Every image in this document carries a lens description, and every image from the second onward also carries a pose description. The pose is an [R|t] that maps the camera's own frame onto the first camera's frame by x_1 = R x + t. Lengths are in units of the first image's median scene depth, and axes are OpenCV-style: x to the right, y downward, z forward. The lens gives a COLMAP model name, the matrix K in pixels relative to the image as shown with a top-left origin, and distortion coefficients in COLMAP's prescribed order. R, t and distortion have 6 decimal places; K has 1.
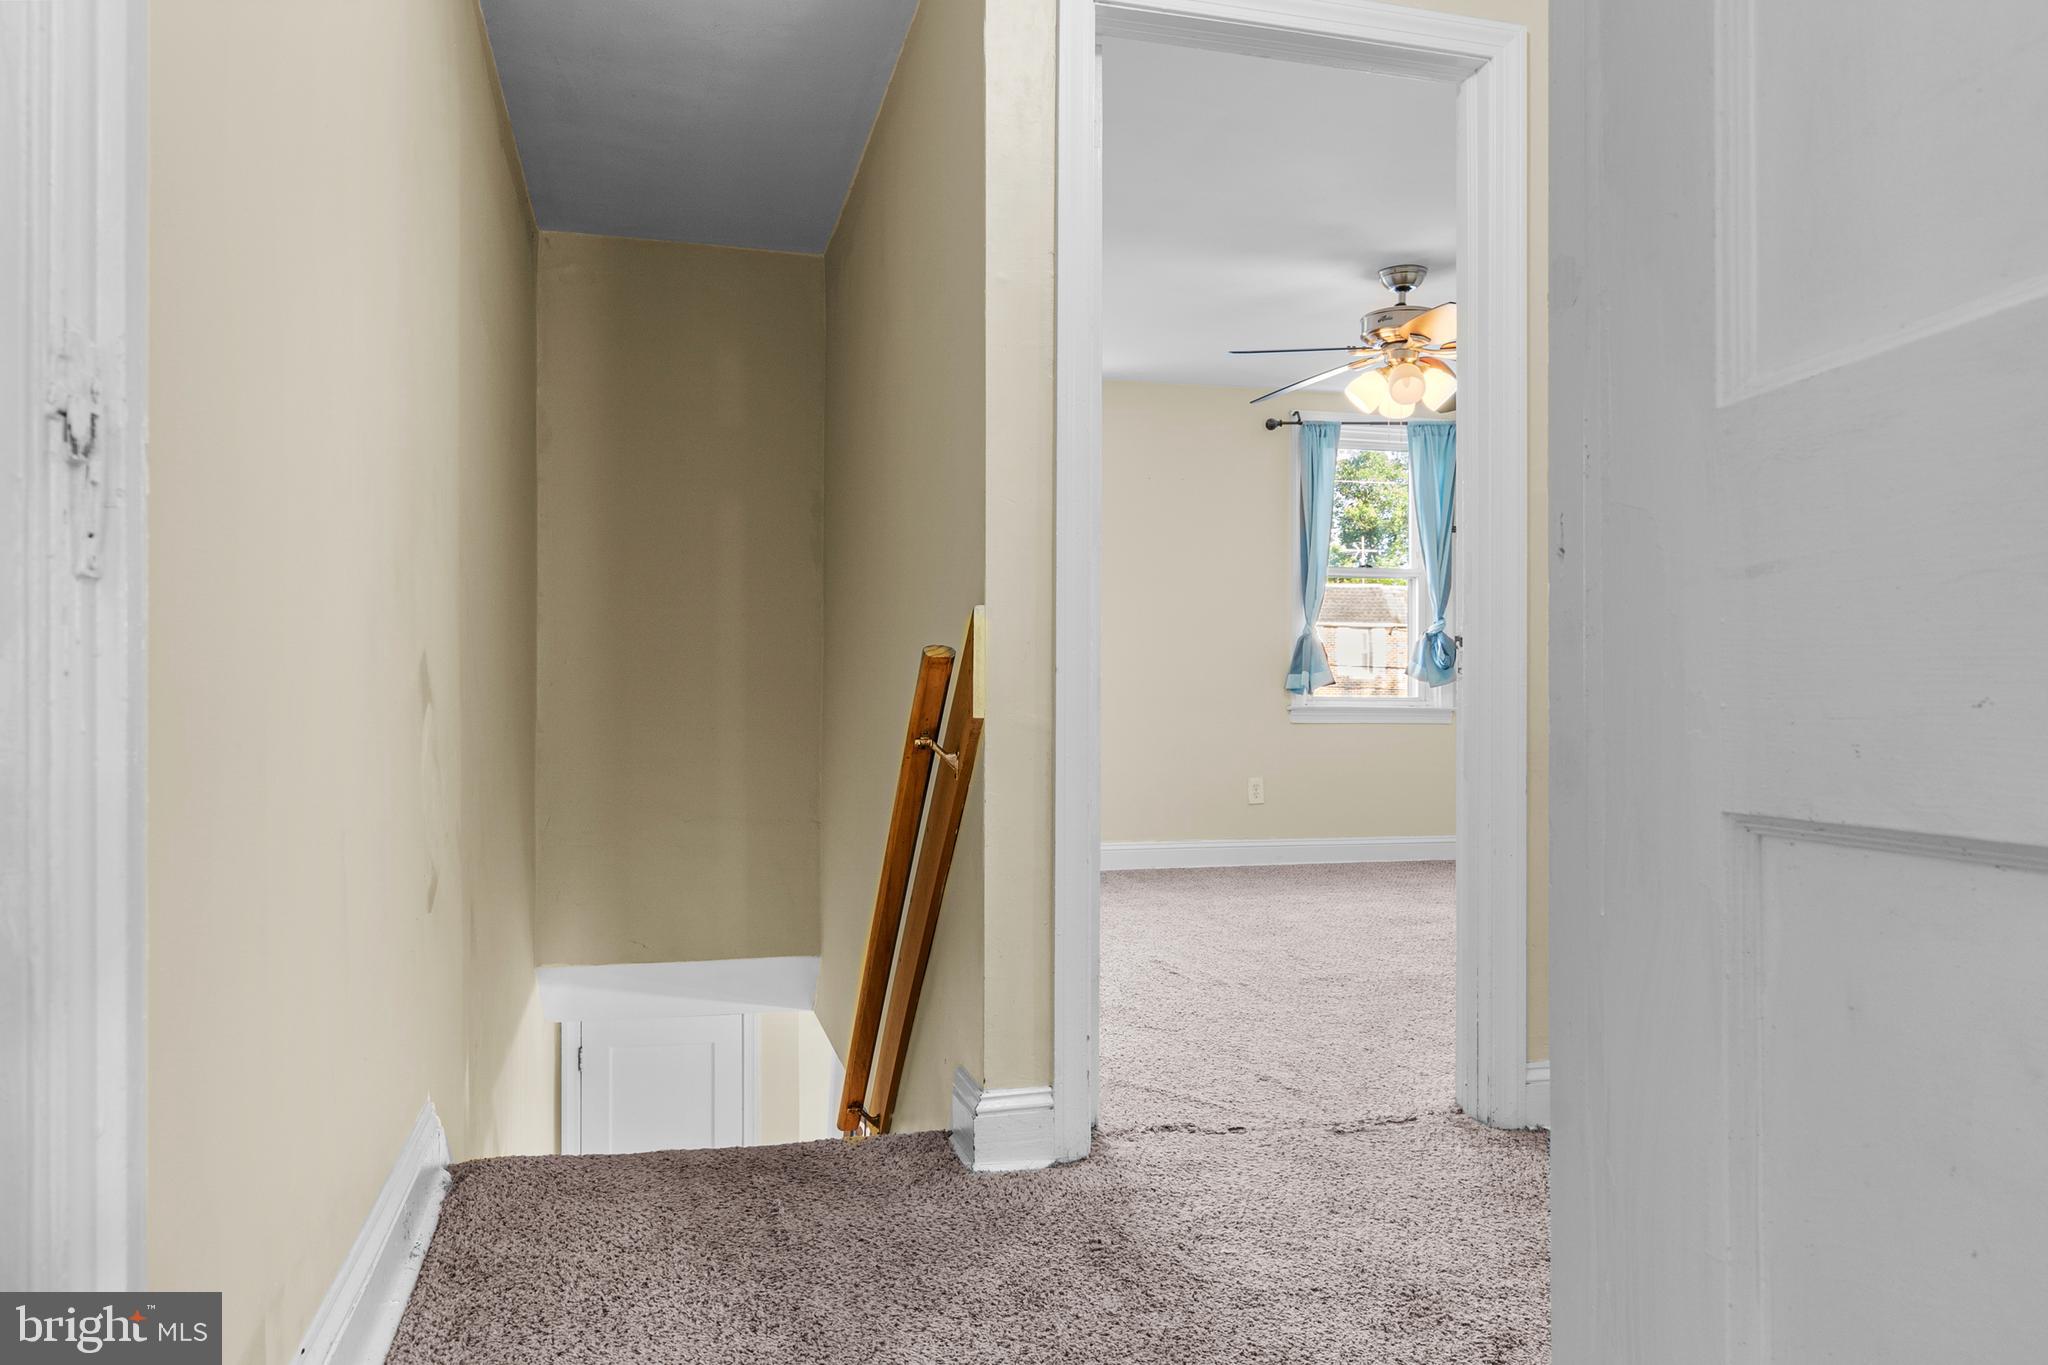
lens RADIAL K [[1436.7, 0, 1061.4], [0, 1436.7, 651.0], [0, 0, 1]] dist [0.000538, 0.001997]
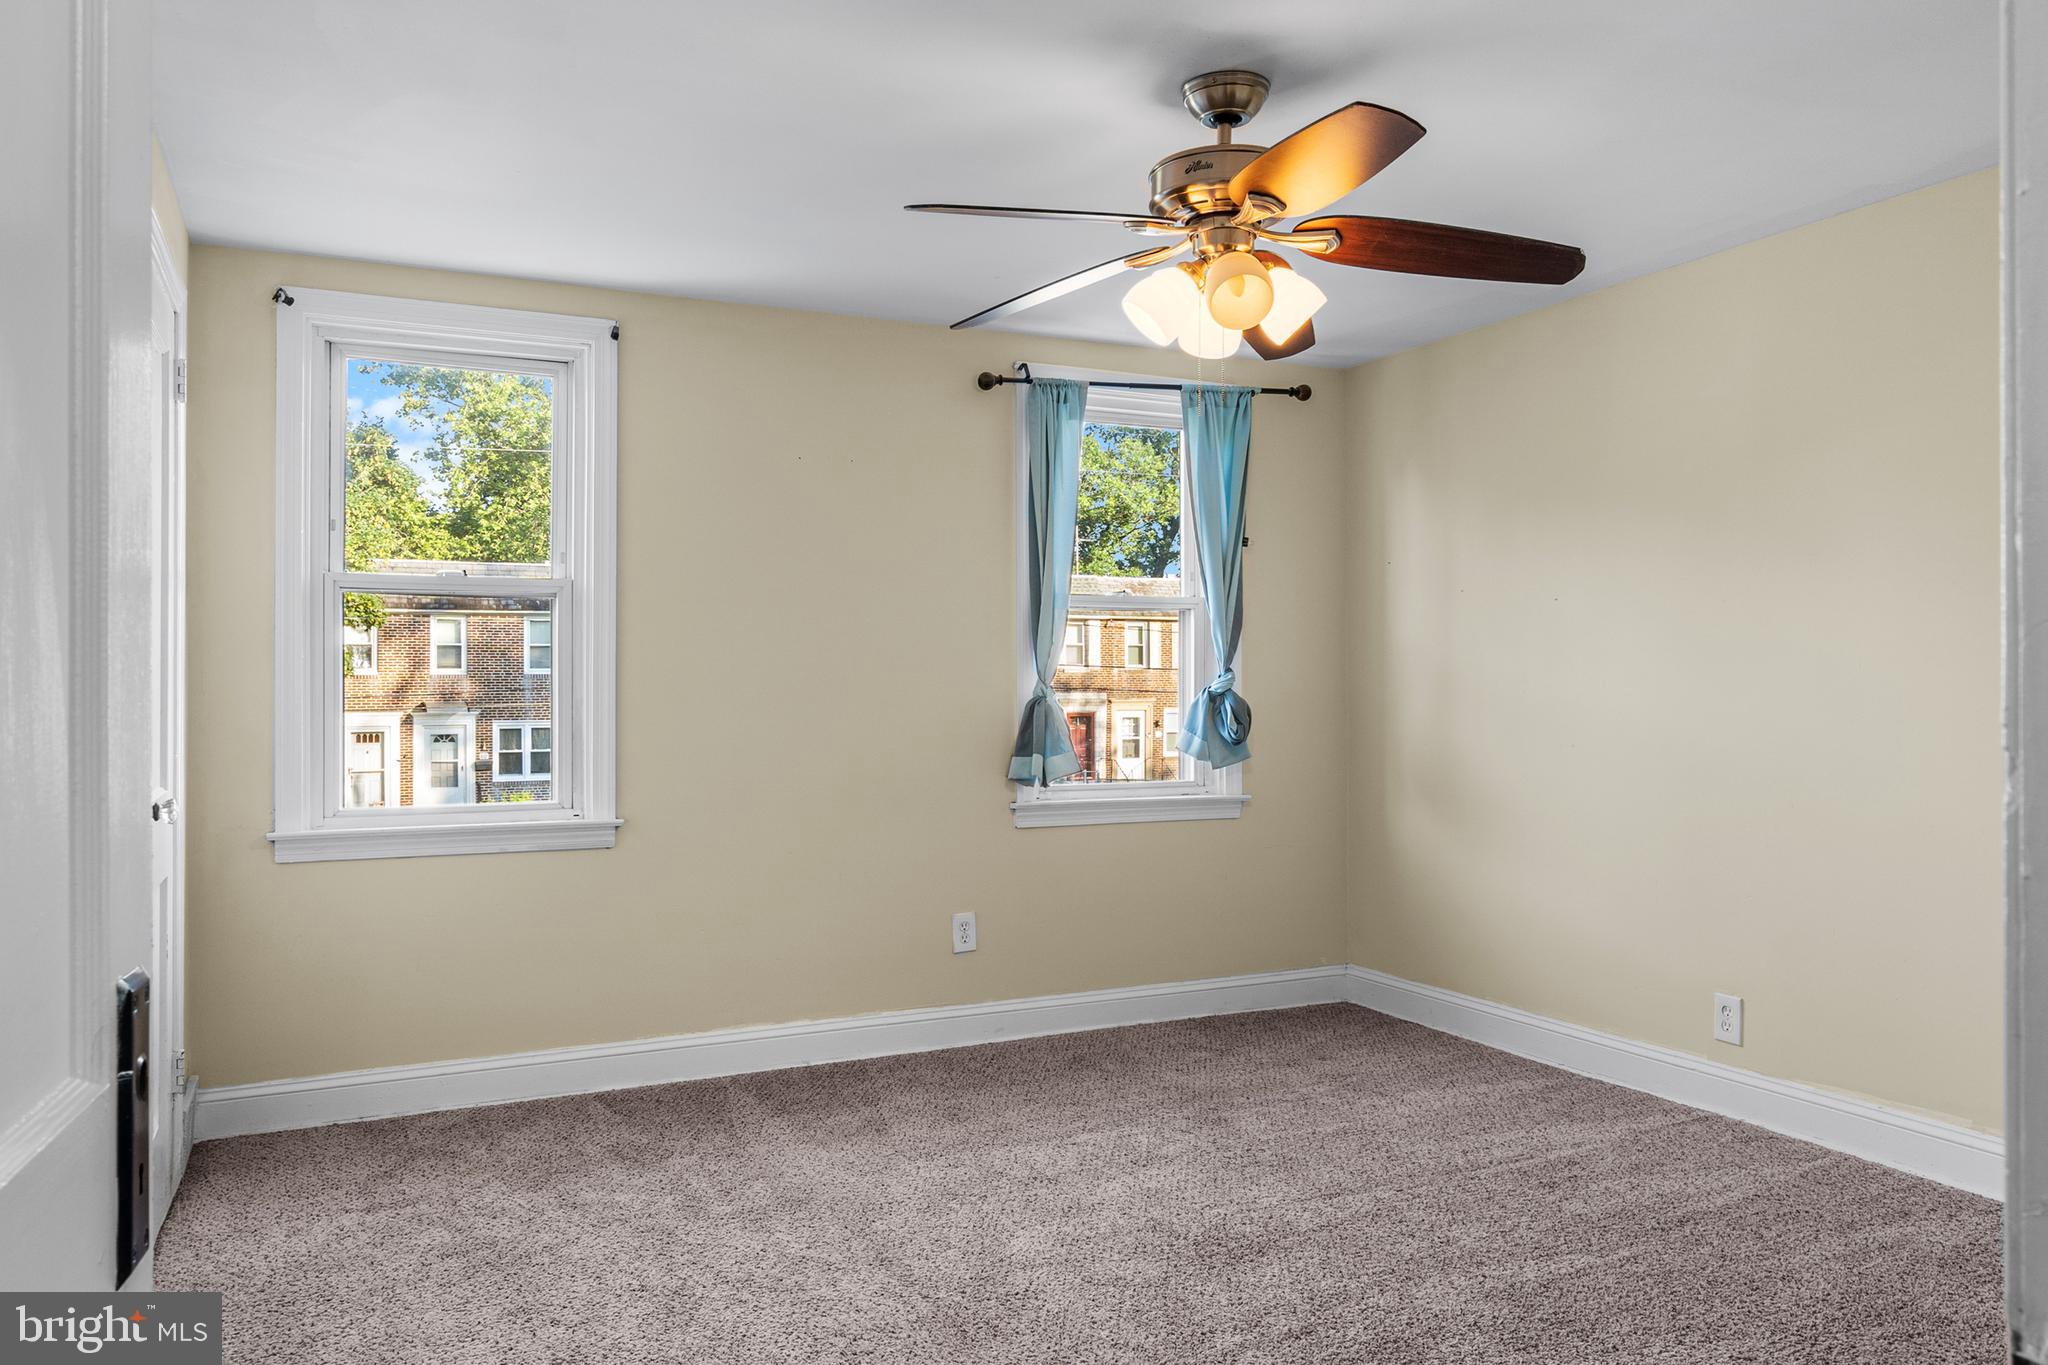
lens RADIAL K [[1436.7, 0, 1061.4], [0, 1436.7, 651.0], [0, 0, 1]] dist [0.000538, 0.001997]
pose [[0.980520, -0.002280, 0.196407, 0.049282], [0.000278, 0.999948, 0.010219, -0.039815], [-0.196420, -0.009965, 0.980469, 0.340423]]
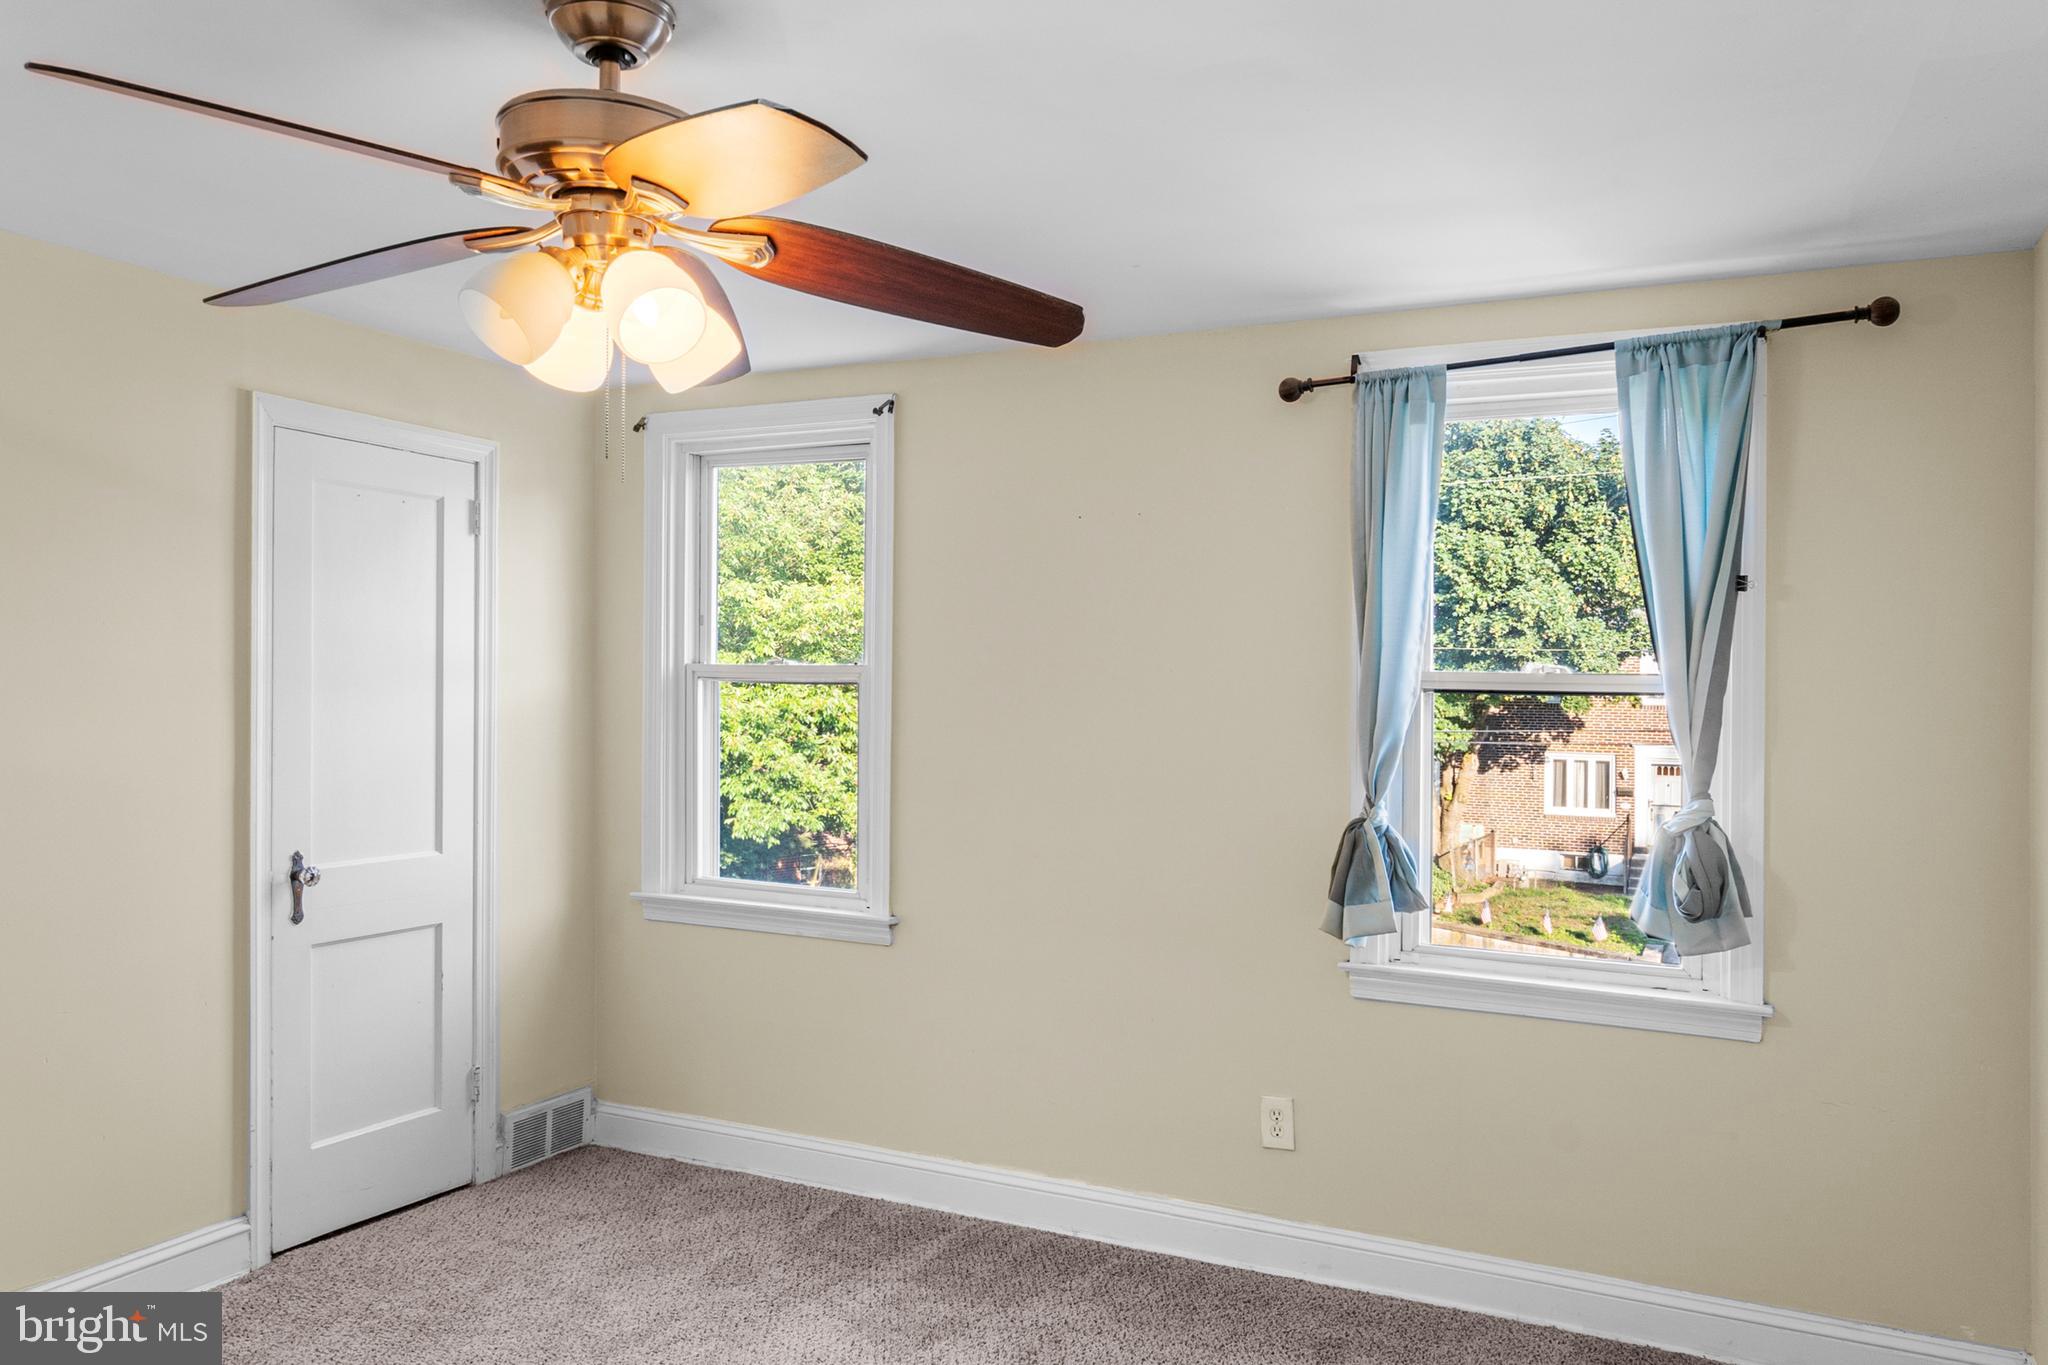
lens RADIAL K [[1502.0, 0, 1024.0], [0, 1502.0, 682.5], [0, 0, 1]] dist [-0.002253, 0.000376]
pose [[0.753731, 0.004859, -0.657165, 0.414536], [0.005121, 0.999899, 0.013266, -0.064505], [0.657163, -0.013364, 0.753630, 0.548045]]
